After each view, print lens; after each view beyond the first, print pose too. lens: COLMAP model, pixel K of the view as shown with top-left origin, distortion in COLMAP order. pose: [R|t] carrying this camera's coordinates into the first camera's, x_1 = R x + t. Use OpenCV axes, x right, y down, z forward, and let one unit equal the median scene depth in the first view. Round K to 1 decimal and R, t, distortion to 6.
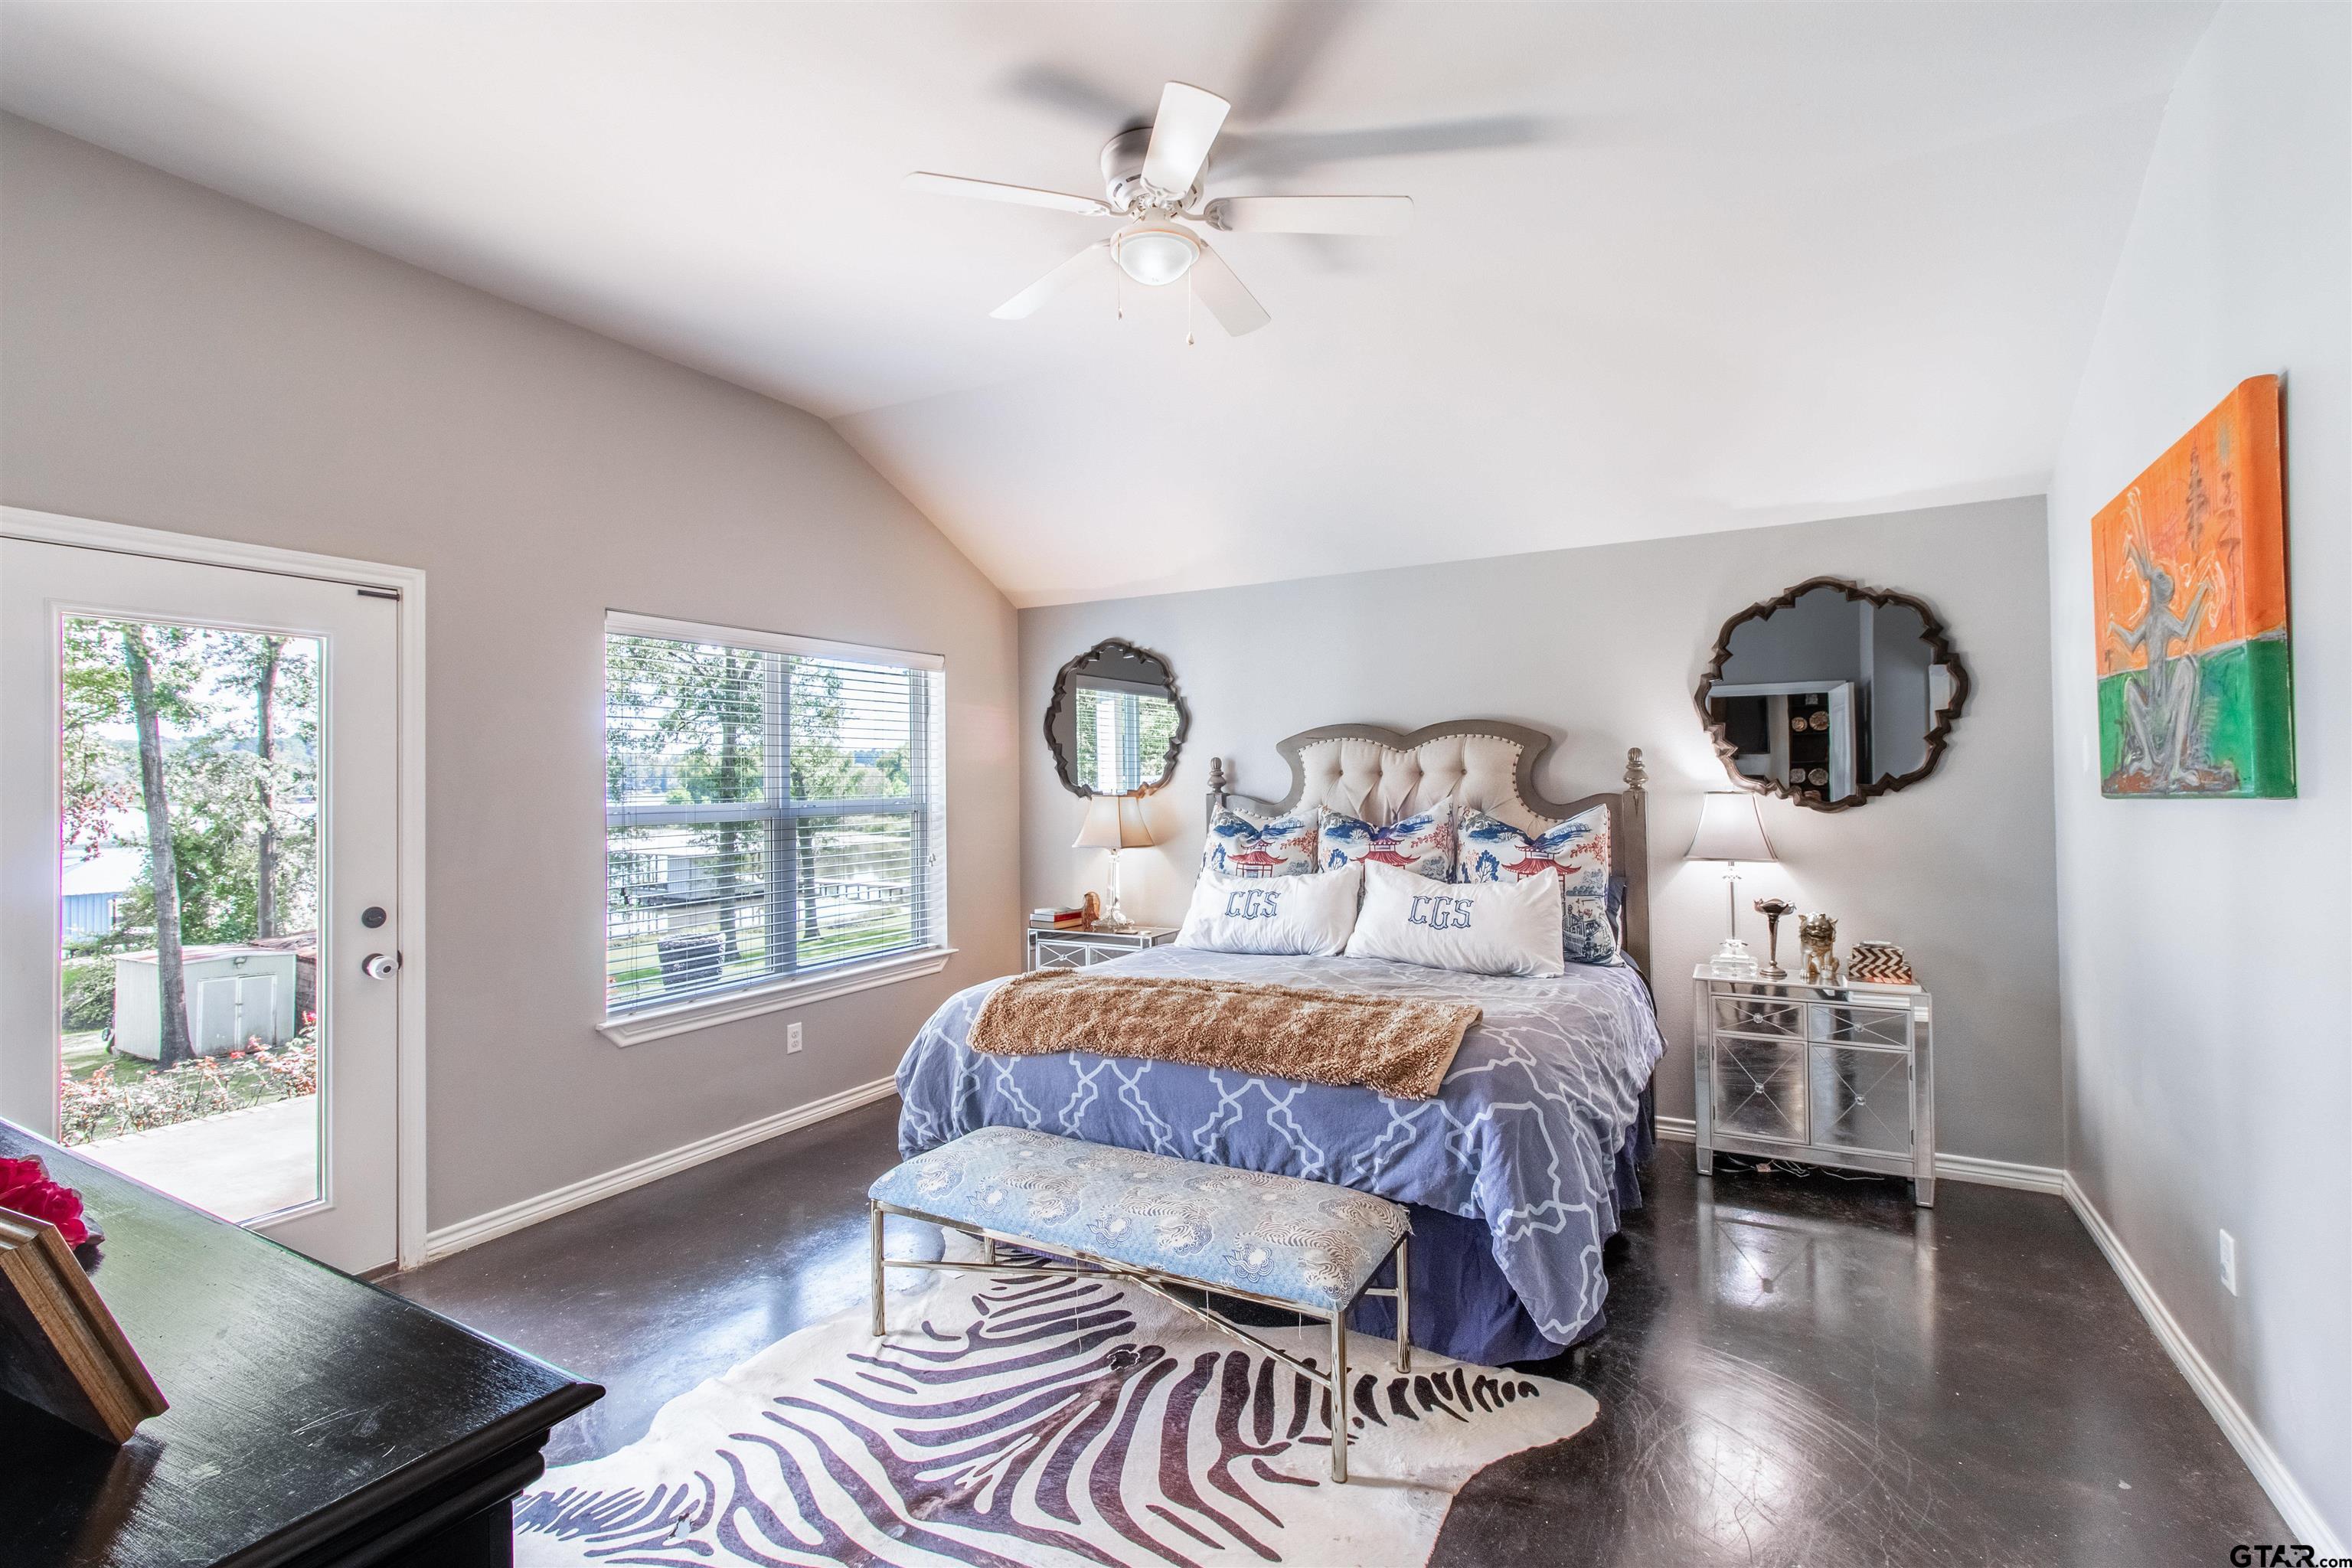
lens RADIAL K [[1065.5, 0, 1178.5], [0, 1065.5, 773.9], [0, 0, 1]] dist [0.000106, 0.000004]
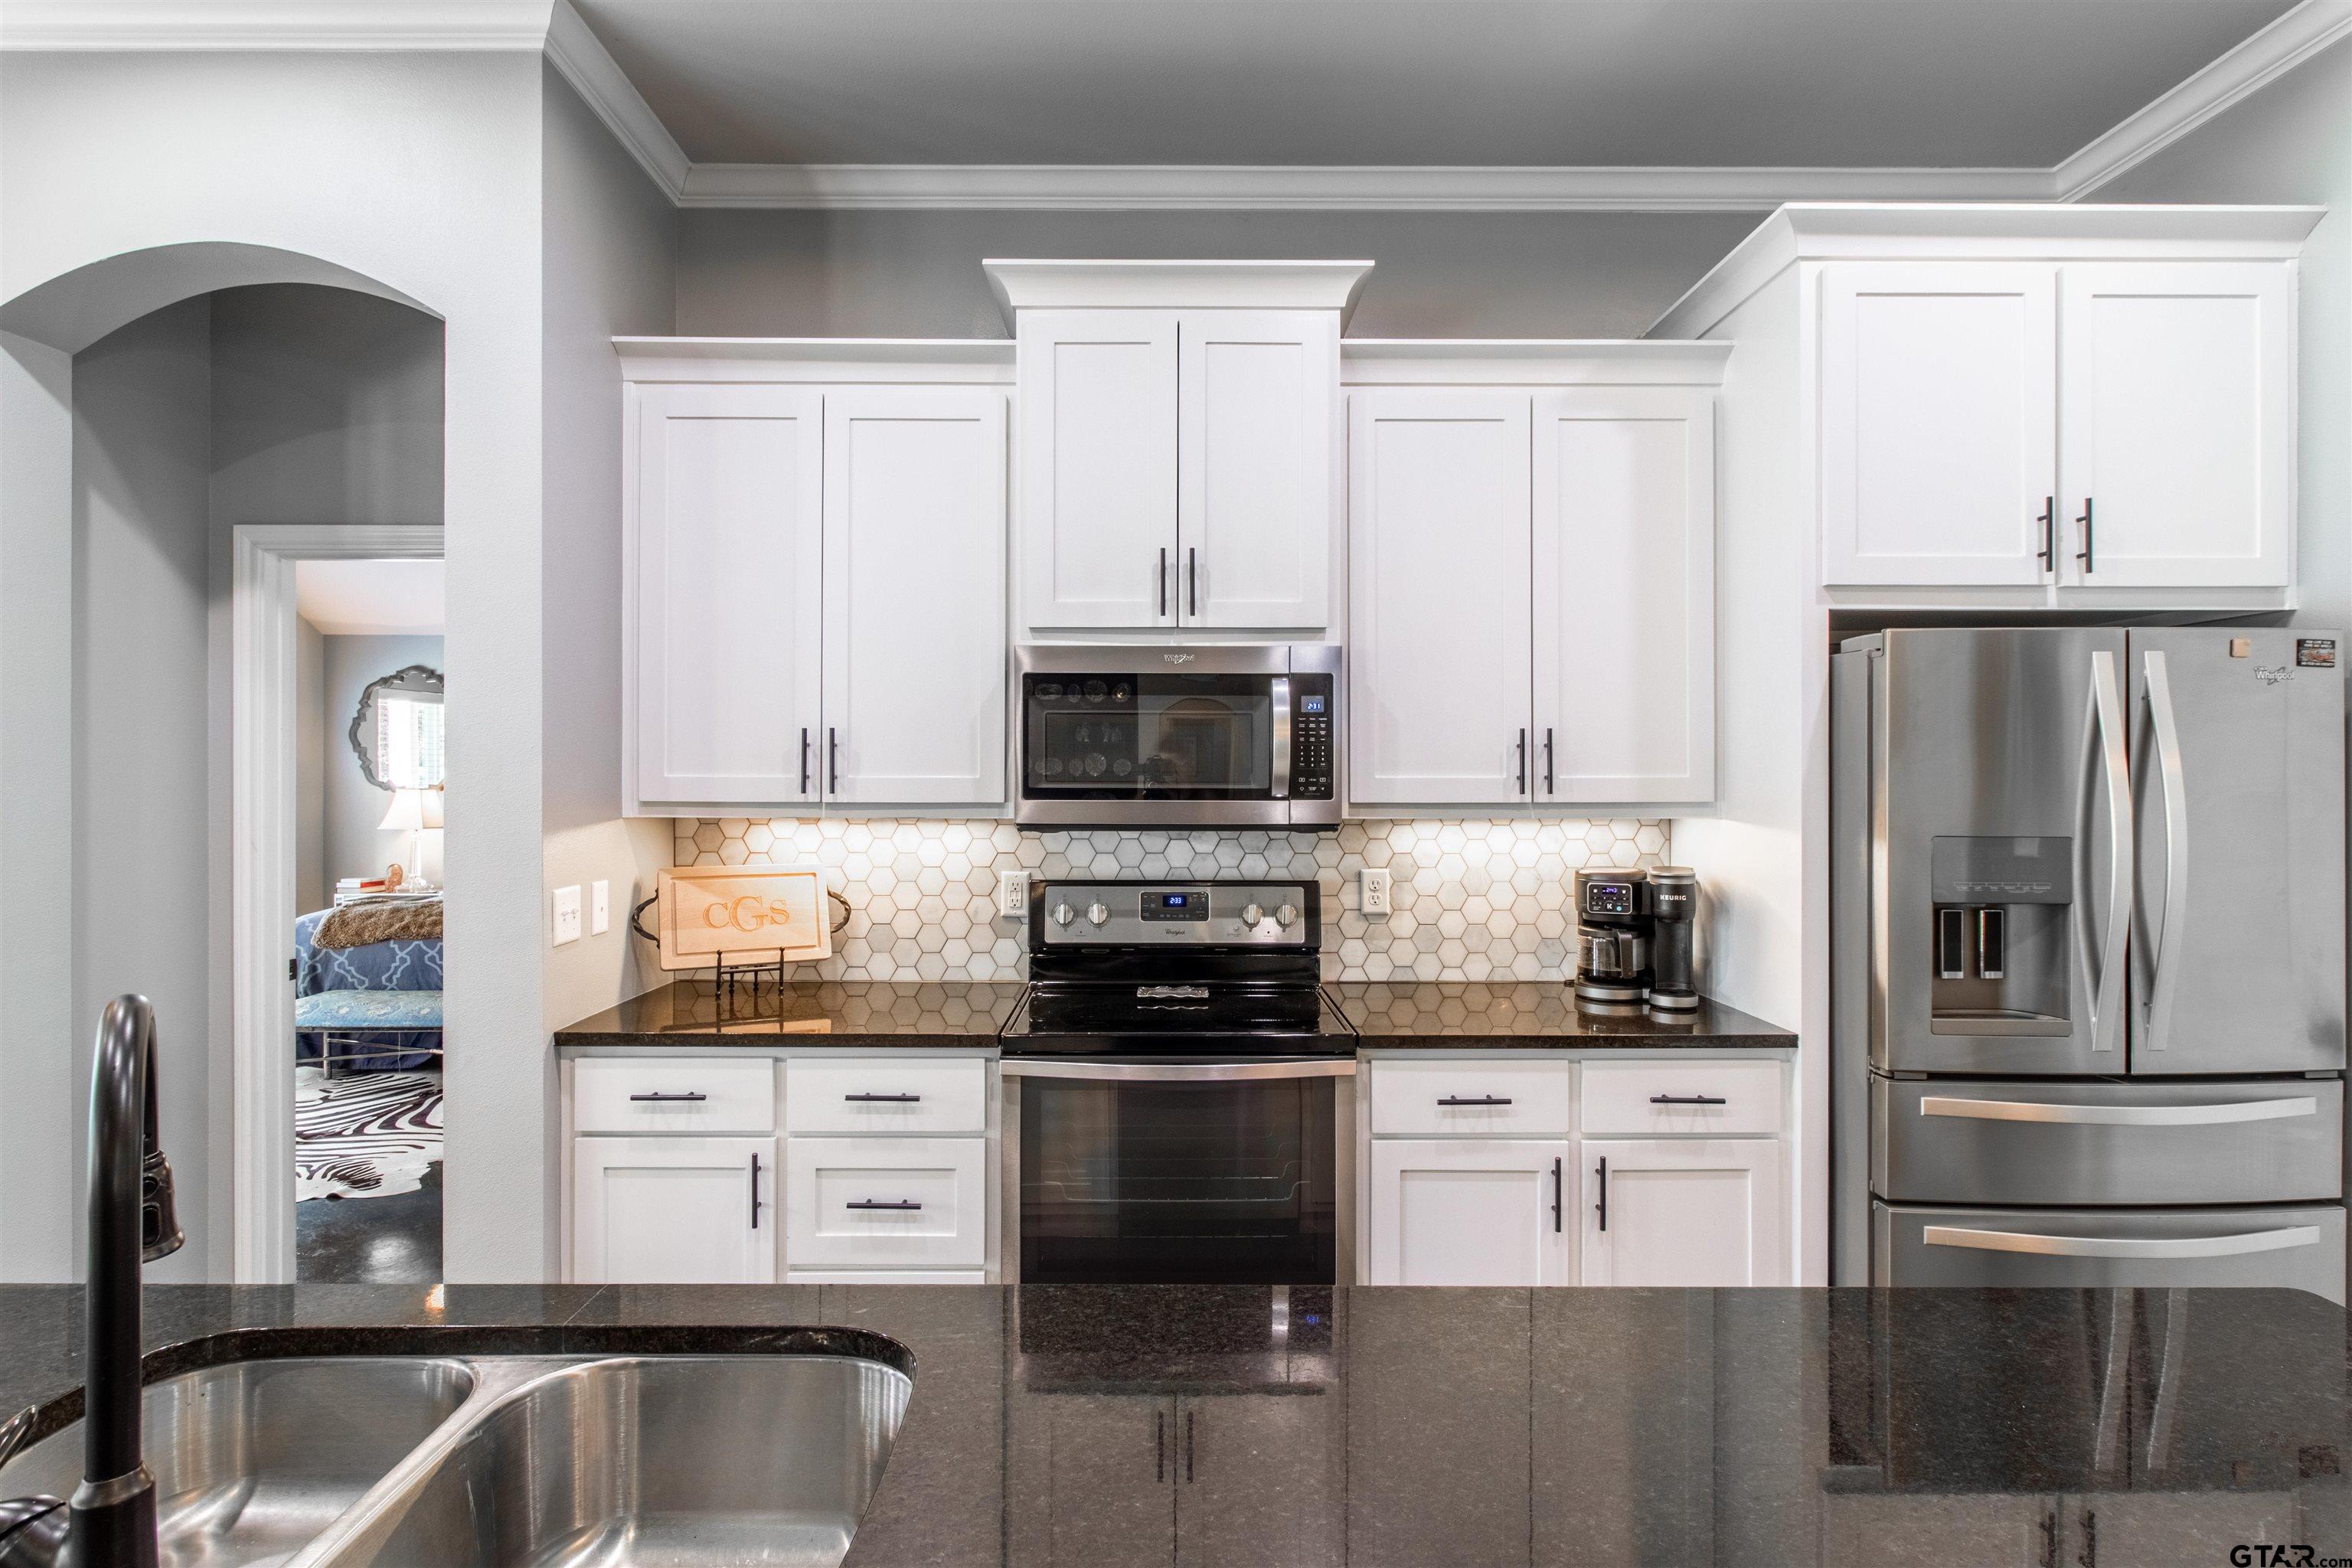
lens RADIAL K [[1182.3, 0, 1169.1], [0, 1182.3, 767.6], [0, 0, 1]] dist [-0.001140, -0.000109]
pose [[0.868577, 0.012663, 0.495393, 0.037894], [-0.011141, 0.999920, -0.006026, -0.014189], [-0.495429, -0.000285, 0.868648, -1.212429]]
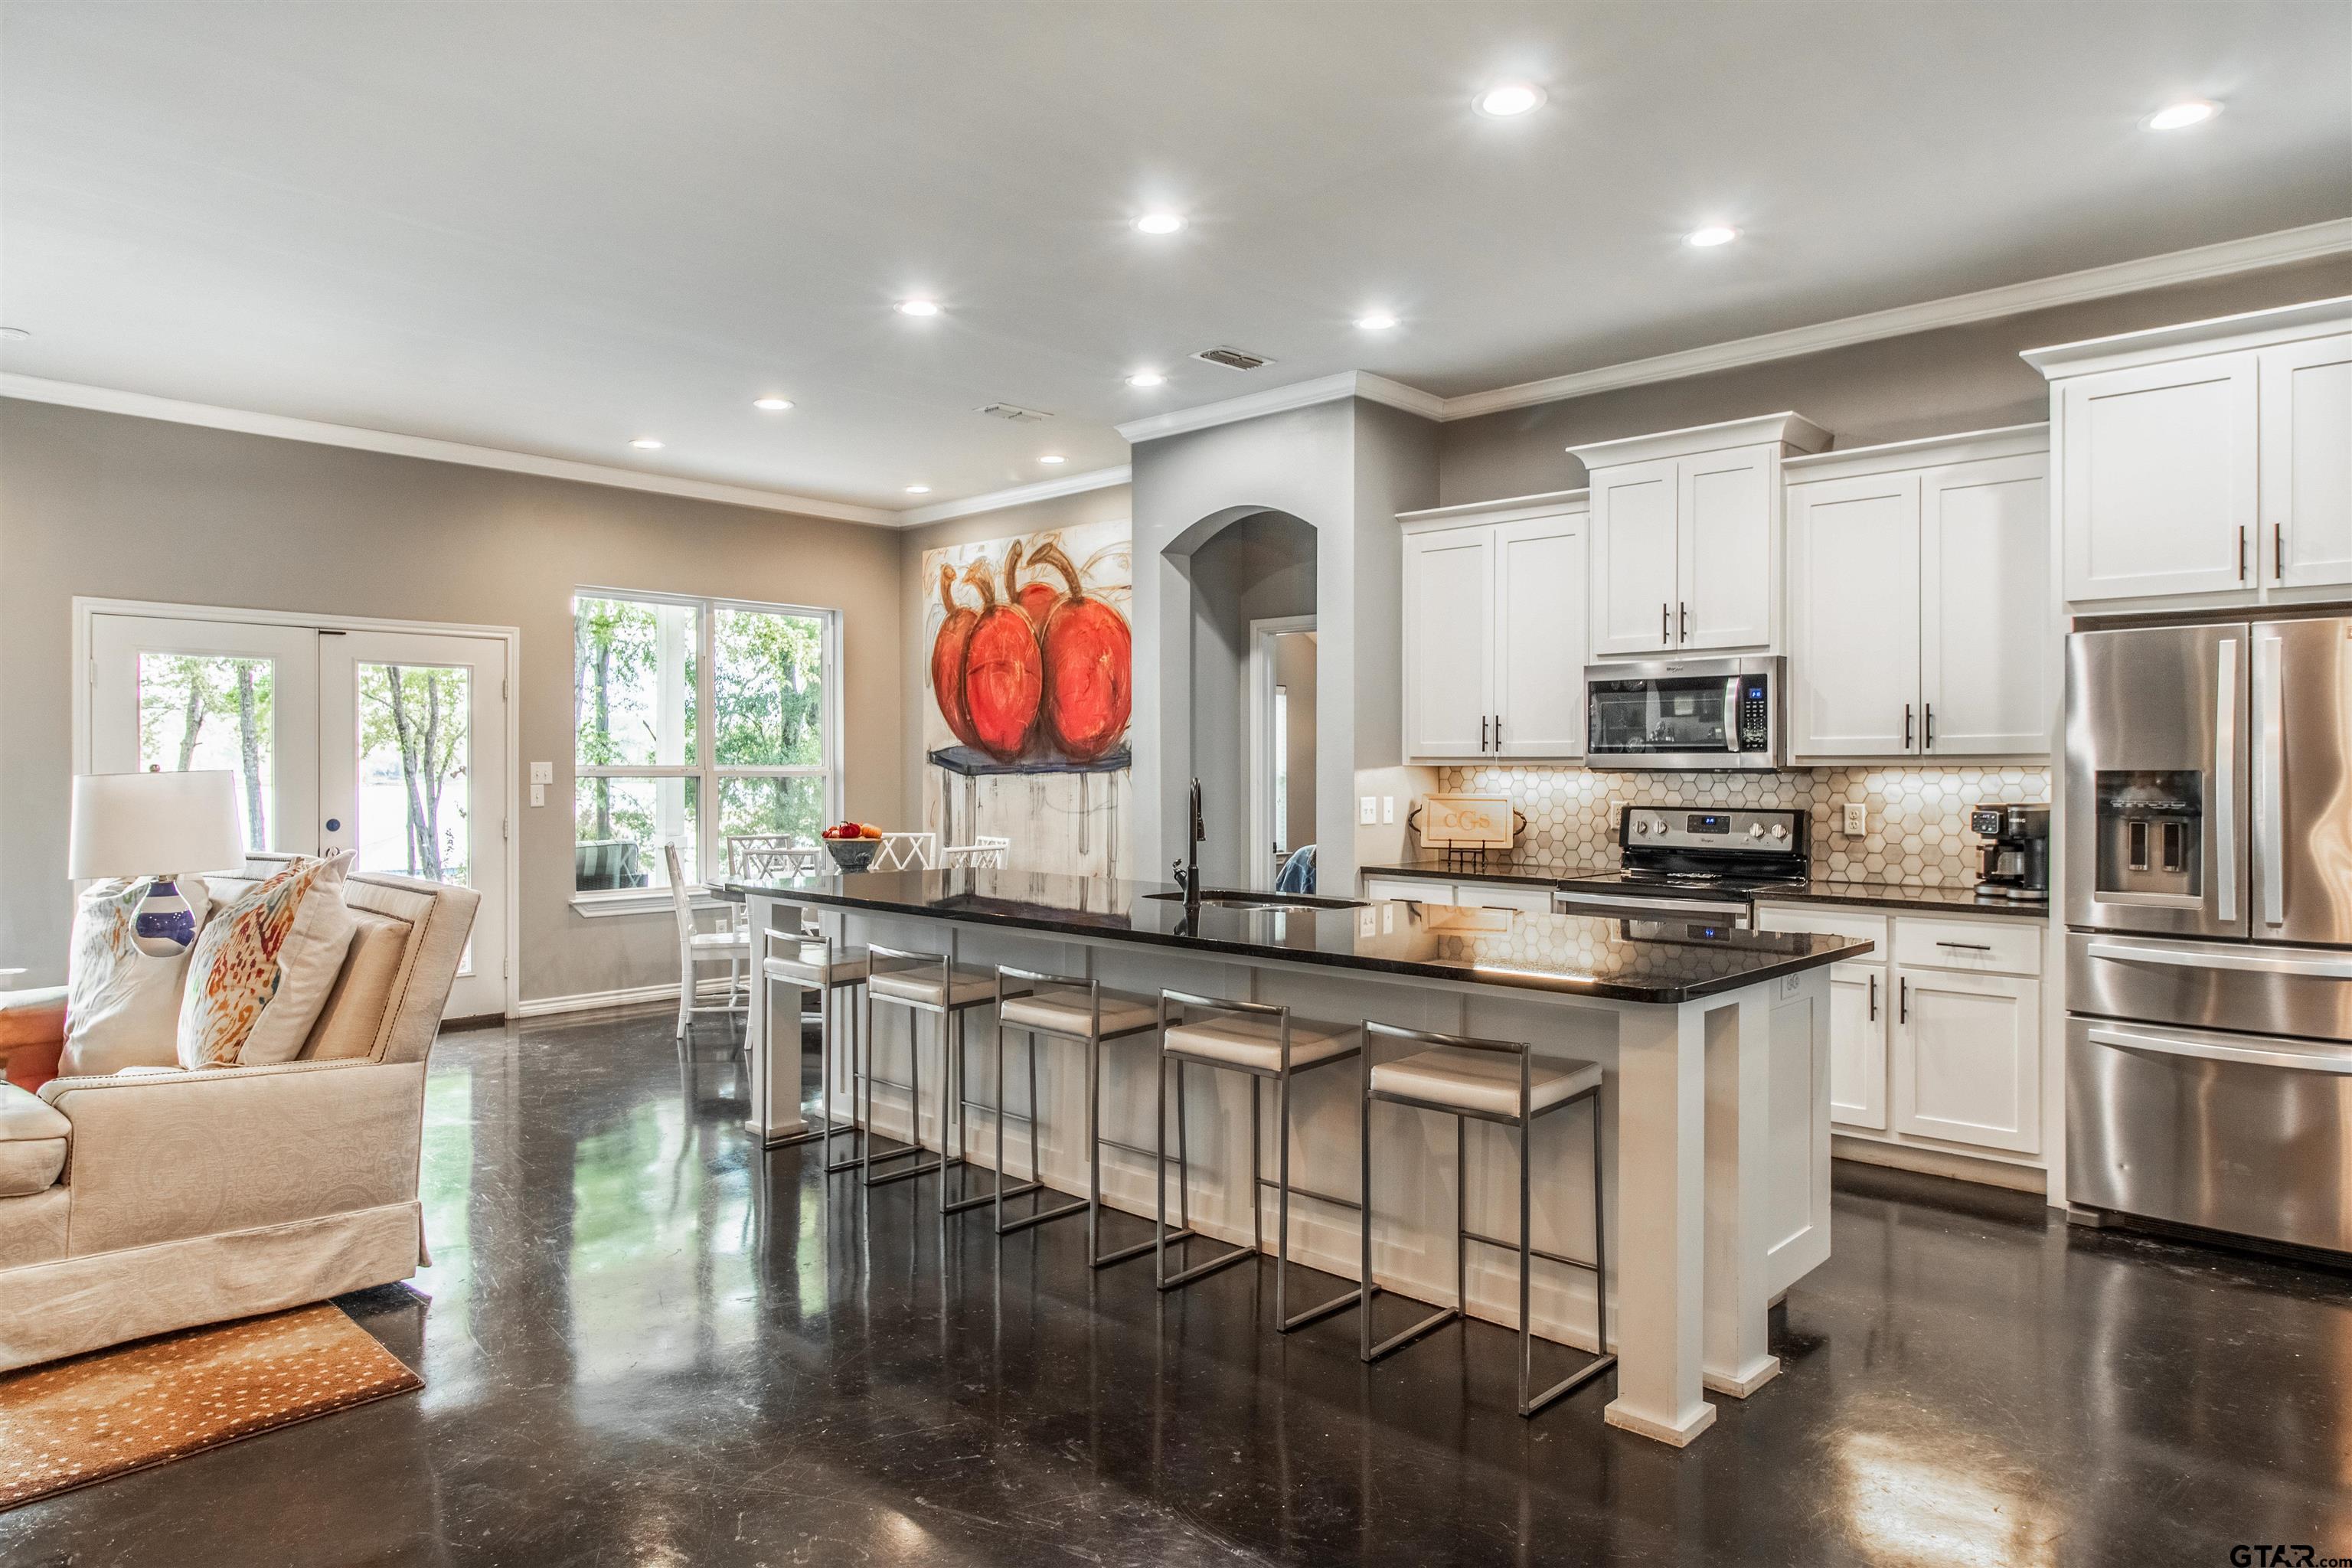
lens RADIAL K [[1455.6, 0, 1178.4], [0, 1455.6, 775.3], [0, 0, 1]] dist [0.003521, 0.001083]
pose [[0.970599, 0.011857, -0.240408, 0.711521], [-0.009420, 0.999892, 0.011282, 0.061538], [0.240516, -0.008686, 0.970606, -3.975861]]
